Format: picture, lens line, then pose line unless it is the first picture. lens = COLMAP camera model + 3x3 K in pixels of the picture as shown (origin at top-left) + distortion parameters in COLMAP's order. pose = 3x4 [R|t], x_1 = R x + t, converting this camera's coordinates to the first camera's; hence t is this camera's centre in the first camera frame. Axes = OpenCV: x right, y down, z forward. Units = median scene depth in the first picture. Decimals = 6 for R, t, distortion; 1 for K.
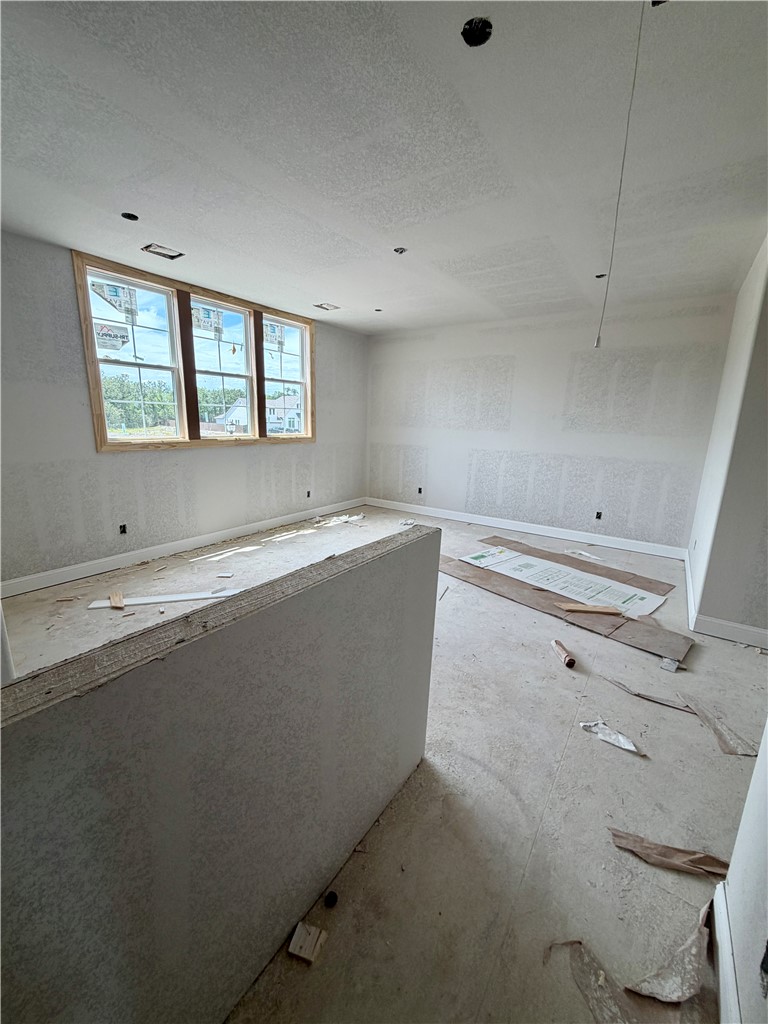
lens RADIAL K [[411.4, 0, 383.7], [0, 411.4, 511.6], [0, 0, 1]] dist [0.000968, -0.000152]
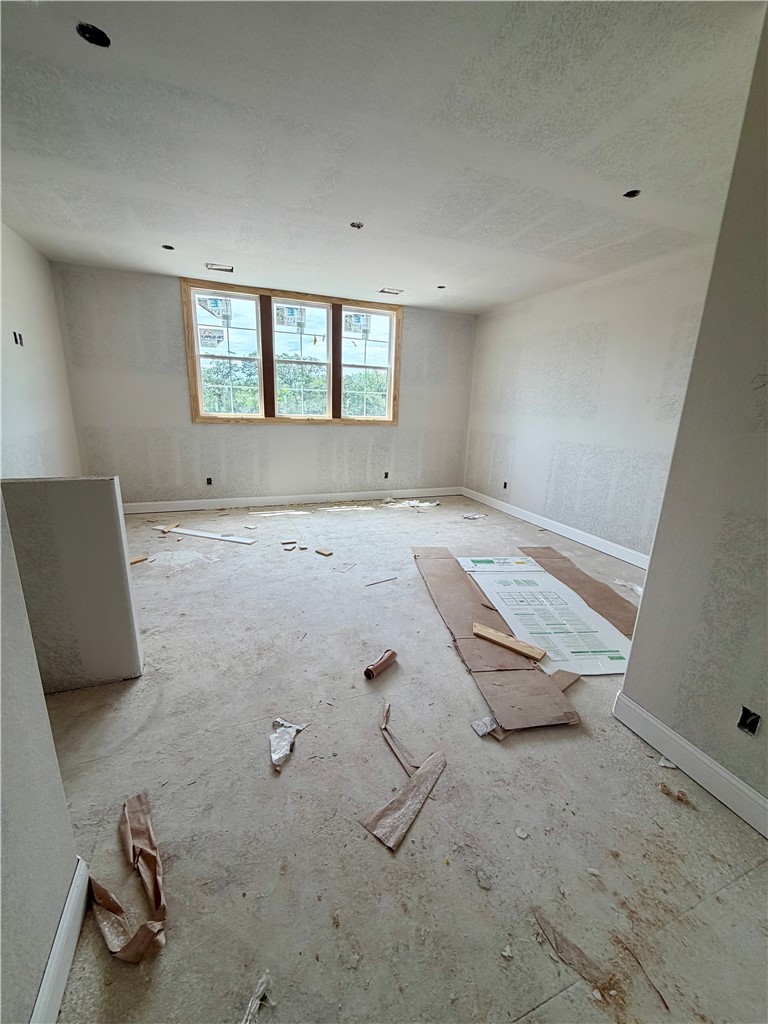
lens RADIAL K [[411.4, 0, 383.6], [0, 411.4, 511.2], [0, 0, 1]] dist [0.000968, -0.000152]
pose [[0.827438, 0.147839, -0.541748, 0.509273], [-0.138653, 0.988640, 0.058021, -0.015577], [0.544171, 0.027106, 0.838536, 0.156312]]
